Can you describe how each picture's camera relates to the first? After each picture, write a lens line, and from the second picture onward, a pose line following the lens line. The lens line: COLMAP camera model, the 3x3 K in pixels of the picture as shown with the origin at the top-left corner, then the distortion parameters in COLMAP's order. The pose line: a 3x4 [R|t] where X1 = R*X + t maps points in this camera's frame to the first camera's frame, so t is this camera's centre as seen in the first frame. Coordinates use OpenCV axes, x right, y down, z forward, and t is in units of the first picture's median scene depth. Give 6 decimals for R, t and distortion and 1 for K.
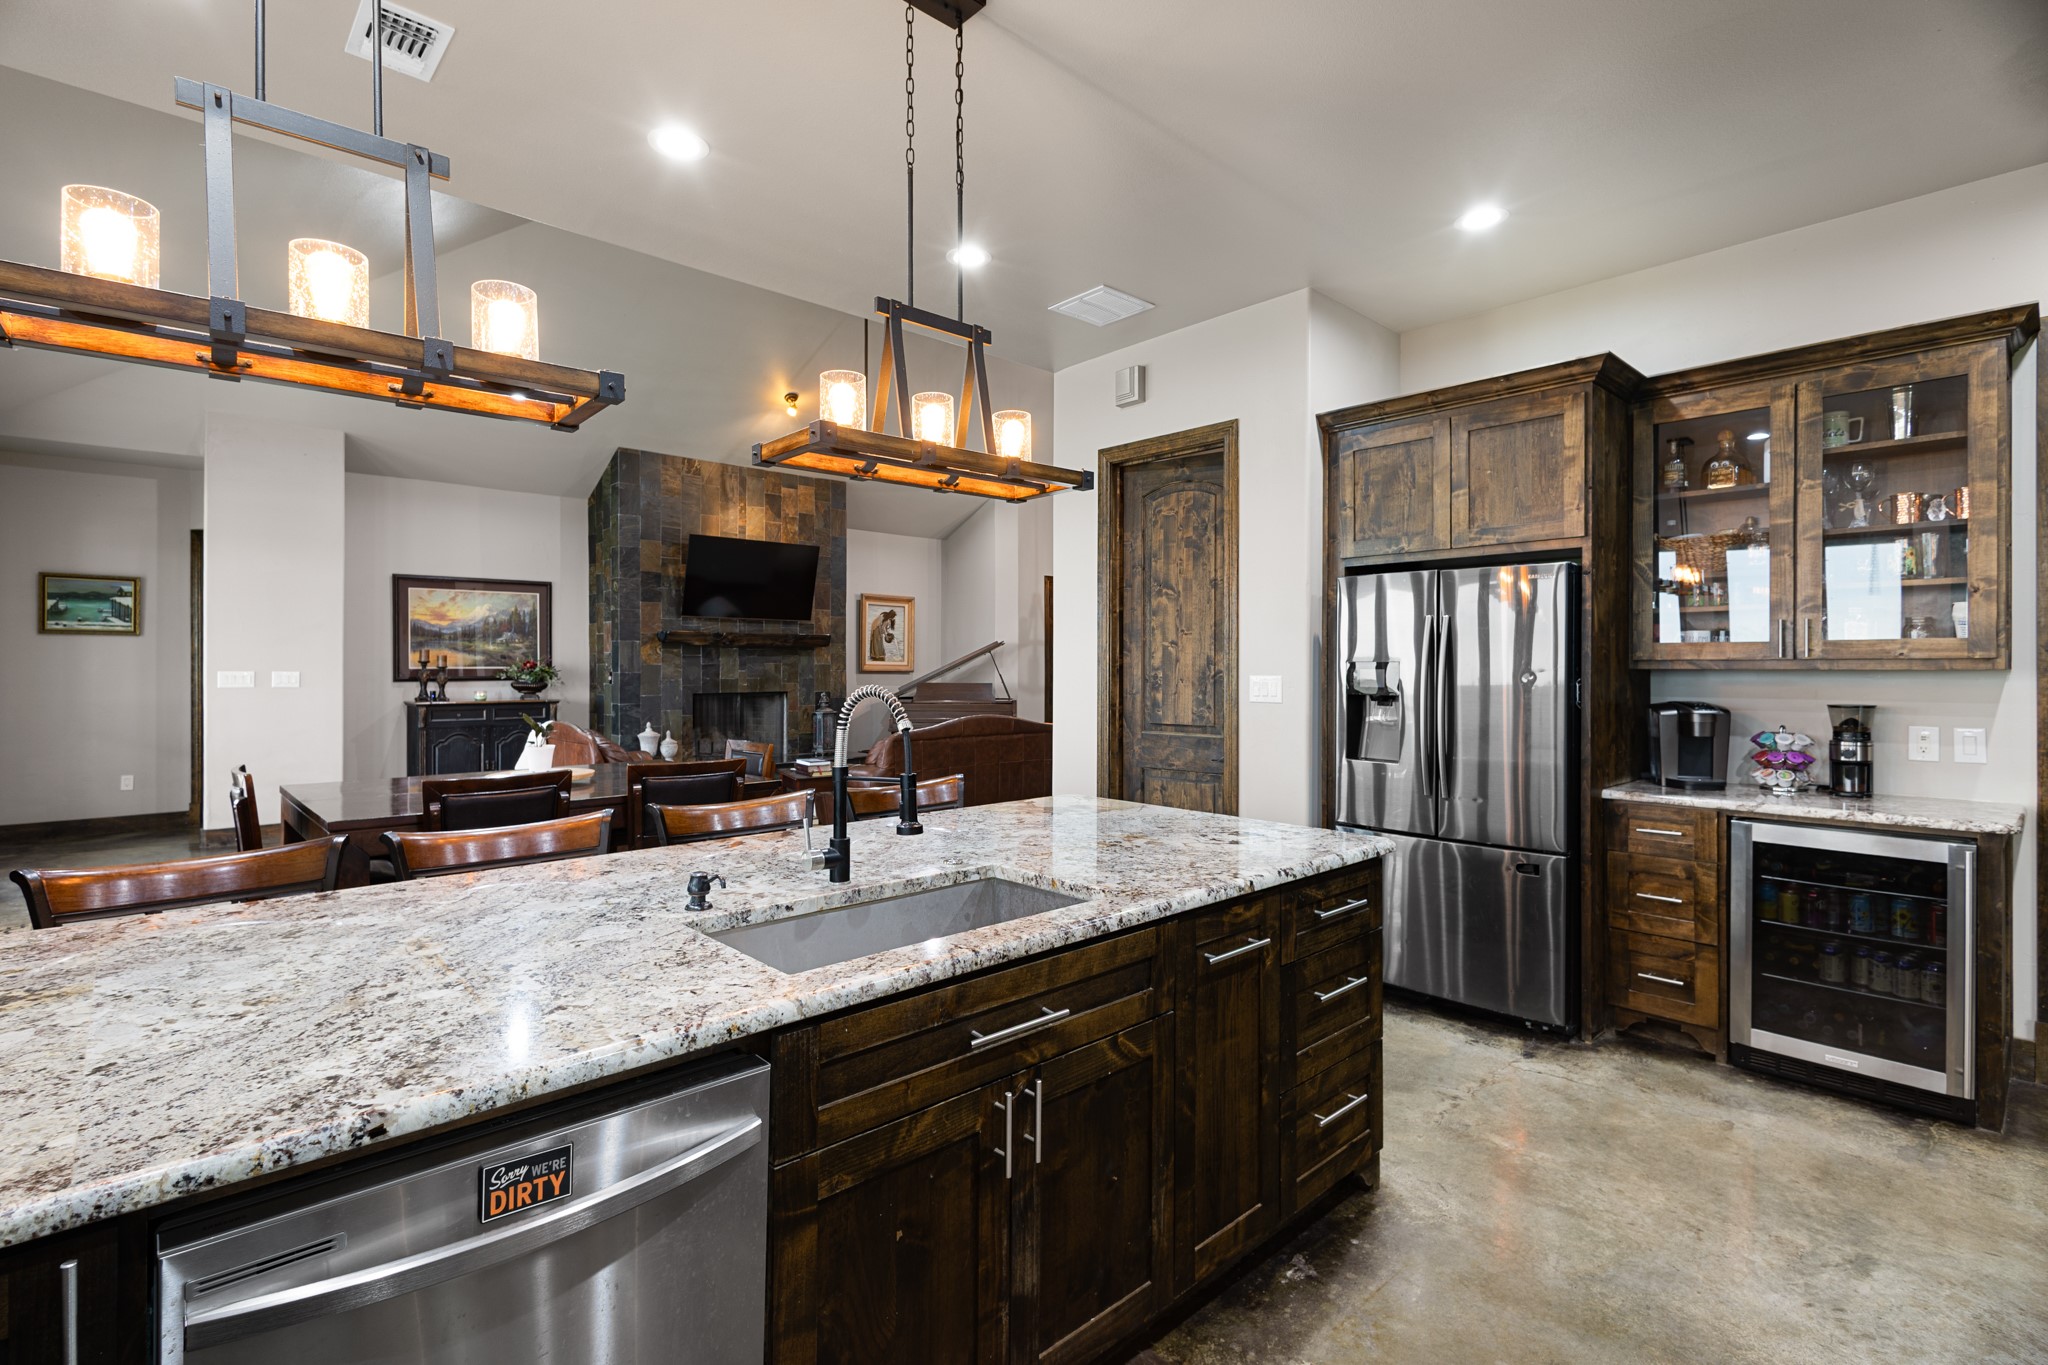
lens RADIAL K [[931.6, 0, 1020.3], [0, 931.6, 674.5], [0, 0, 1]] dist [-0.001058, 0.000057]
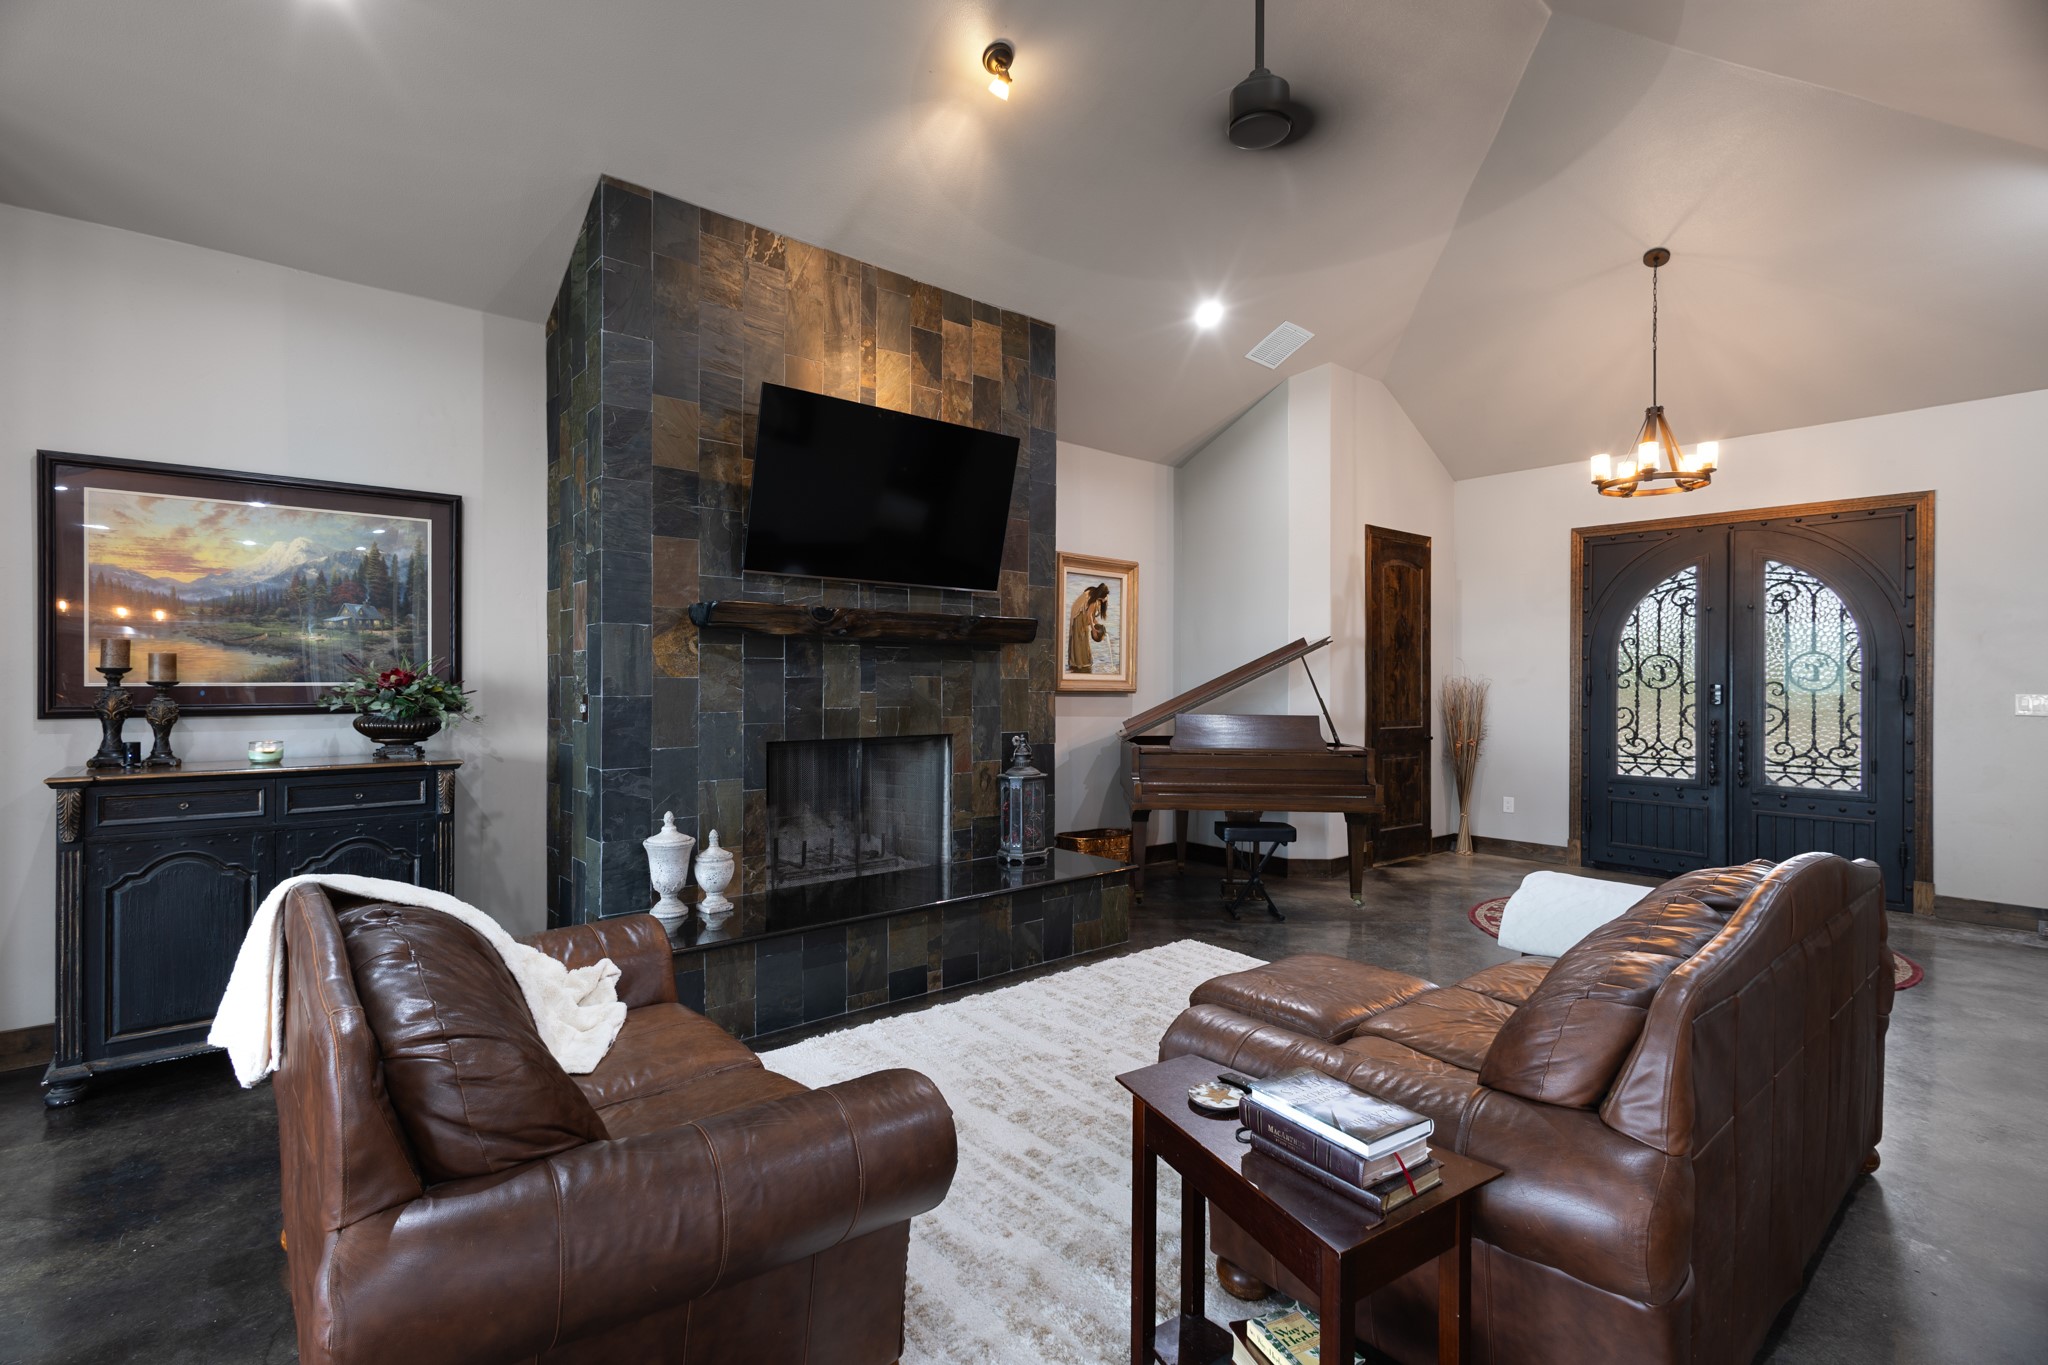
lens RADIAL K [[941.4, 0, 1023.1], [0, 941.4, 685.9], [0, 0, 1]] dist [0.009130, 0.000377]
pose [[0.998961, 0.003344, -0.045446, -0.204502], [-0.003550, 0.999984, -0.004464, -0.005416], [0.045430, 0.004621, 0.998957, 0.542585]]
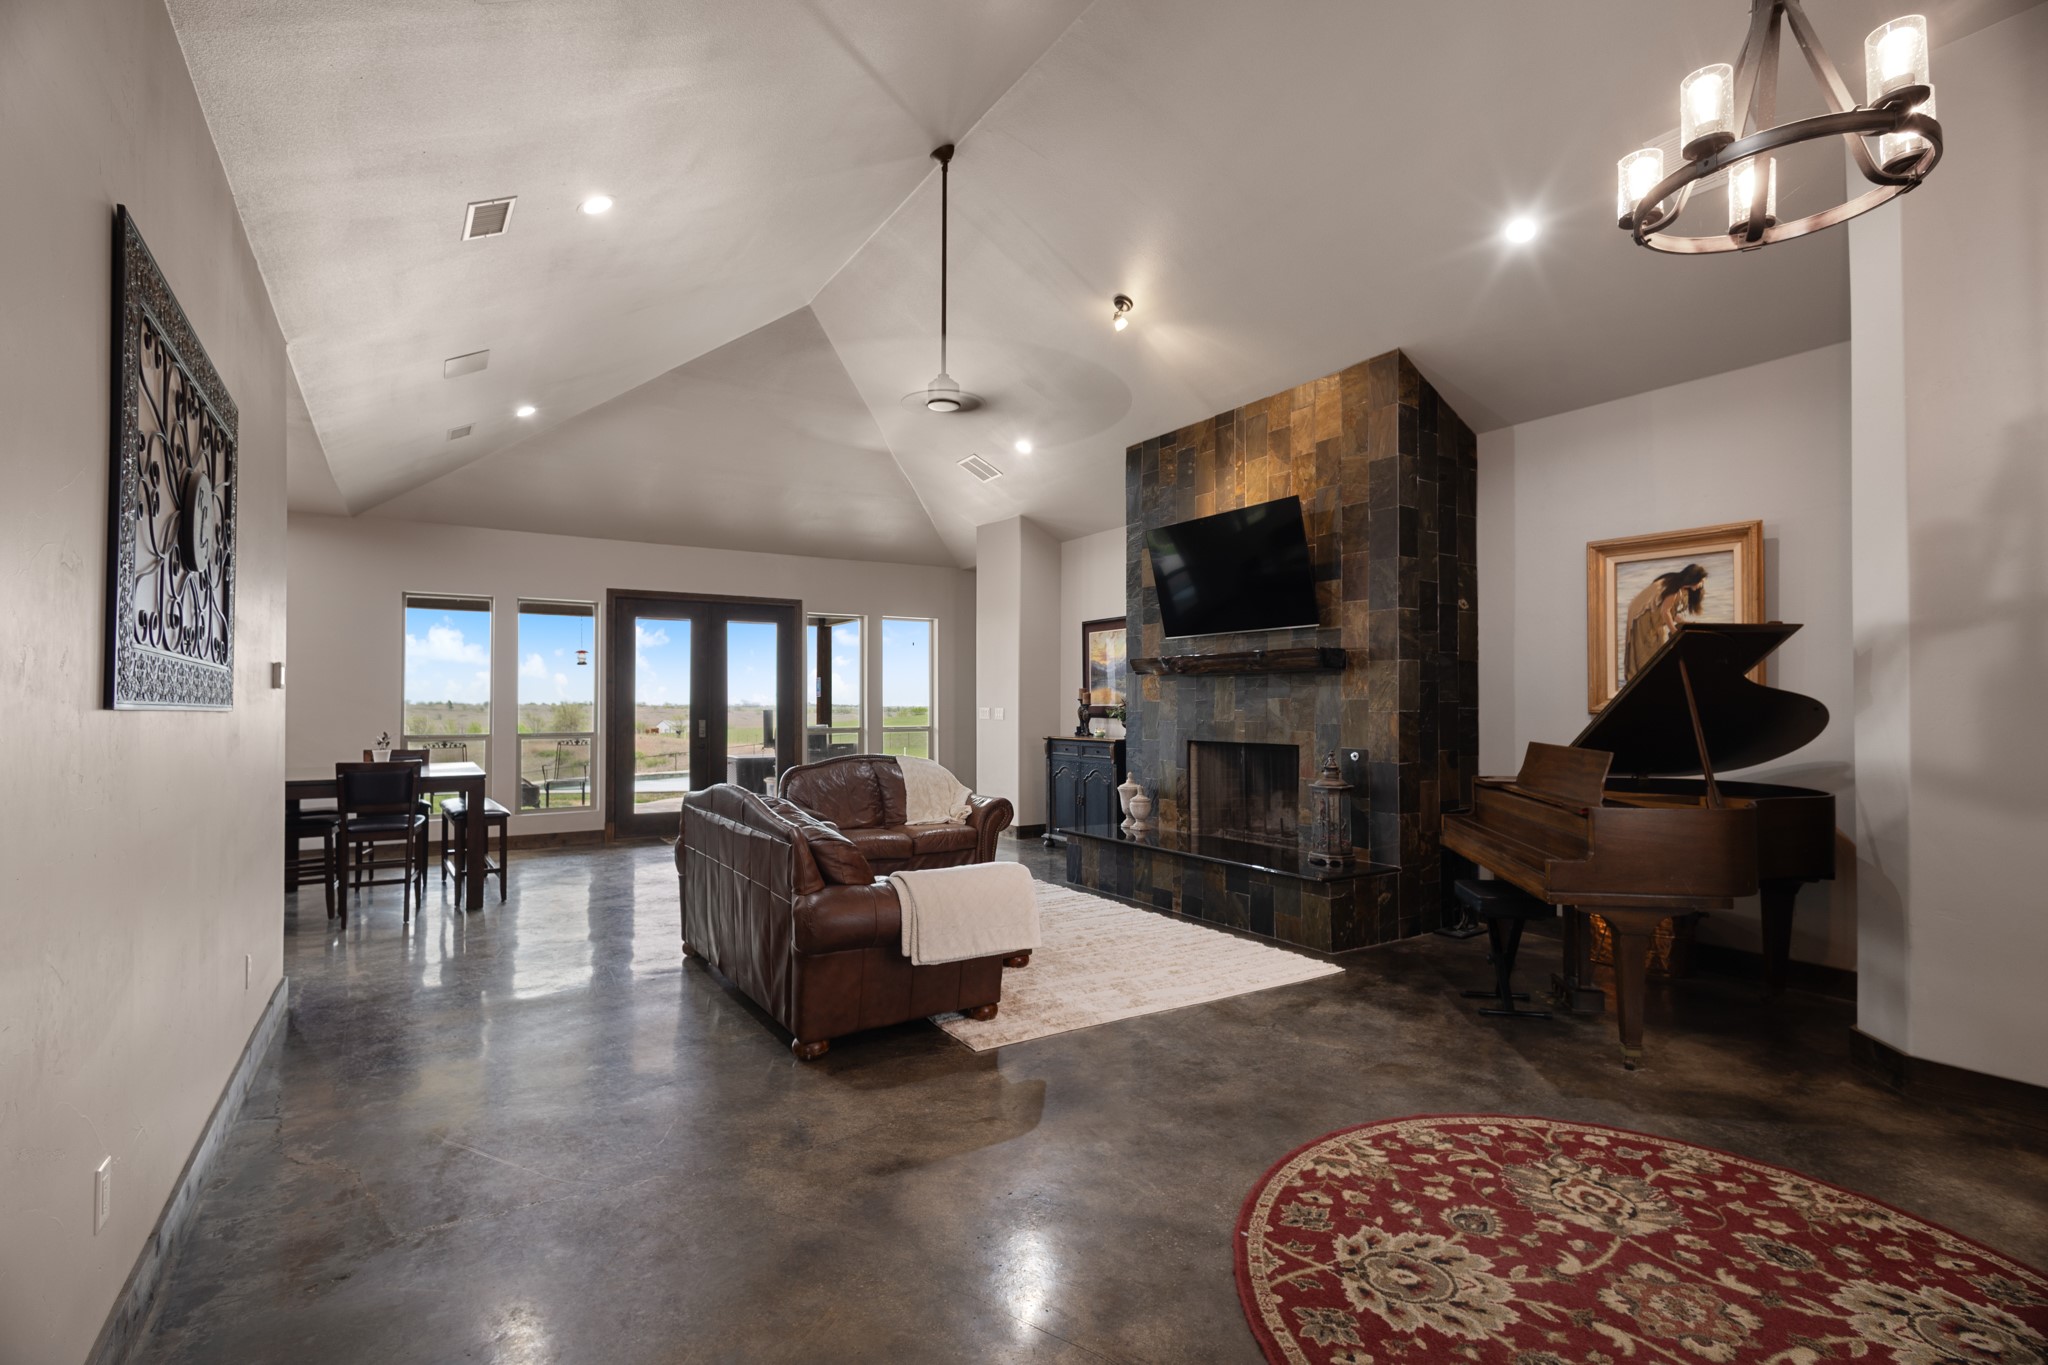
lens RADIAL K [[941.4, 0, 1023.1], [0, 941.4, 685.9], [0, 0, 1]] dist [0.009130, 0.000377]
pose [[-0.177044, -0.018589, -0.984027, 0.412358], [-0.007688, 0.999817, -0.017504, -0.008552], [0.984173, 0.004466, -0.177154, 1.003907]]
